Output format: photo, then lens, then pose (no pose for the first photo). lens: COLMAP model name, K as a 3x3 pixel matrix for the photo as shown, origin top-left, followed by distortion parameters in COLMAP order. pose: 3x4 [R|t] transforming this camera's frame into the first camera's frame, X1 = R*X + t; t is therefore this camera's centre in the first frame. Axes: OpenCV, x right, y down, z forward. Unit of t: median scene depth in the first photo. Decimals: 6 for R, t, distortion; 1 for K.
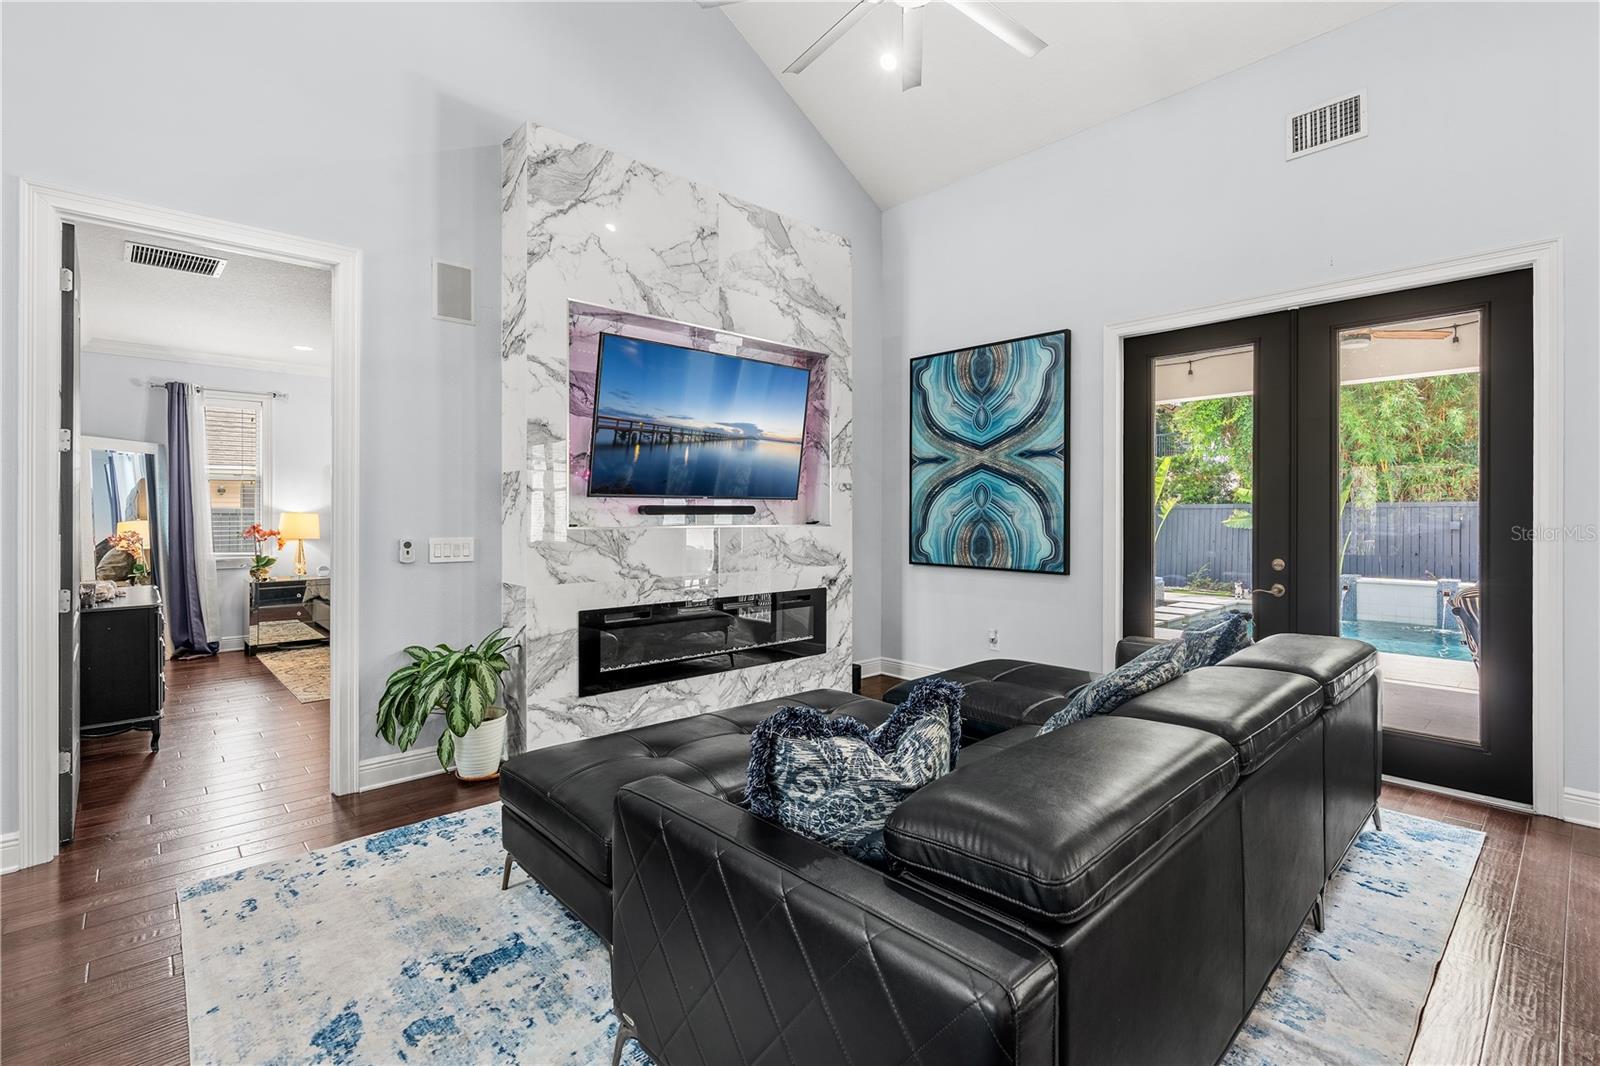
lens RADIAL K [[725.2, 0, 806.5], [0, 725.2, 519.9], [0, 0, 1]] dist [-0.010933, 0.000300]
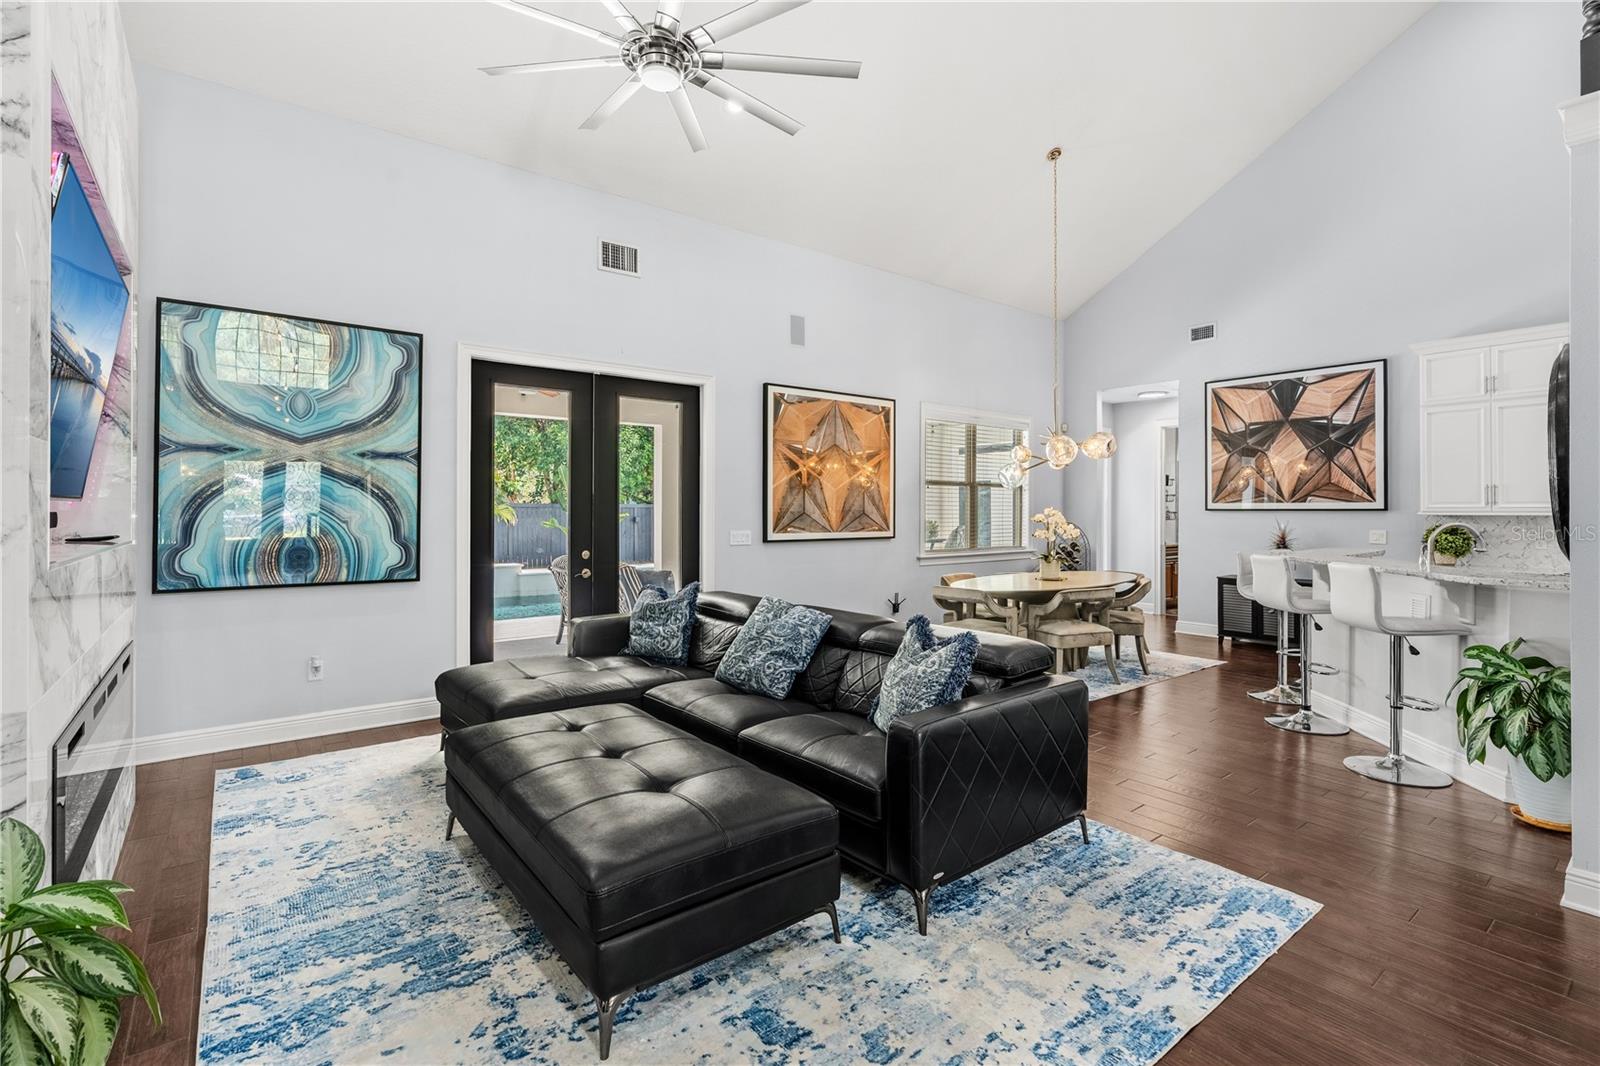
lens RADIAL K [[725.2, 0, 806.1], [0, 725.2, 521.4], [0, 0, 1]] dist [-0.010933, 0.000300]
pose [[0.083879, -0.017639, 0.996320, -0.580810], [0.006334, 0.999833, 0.017168, -0.019206], [-0.996456, 0.004870, 0.083977, 0.384386]]
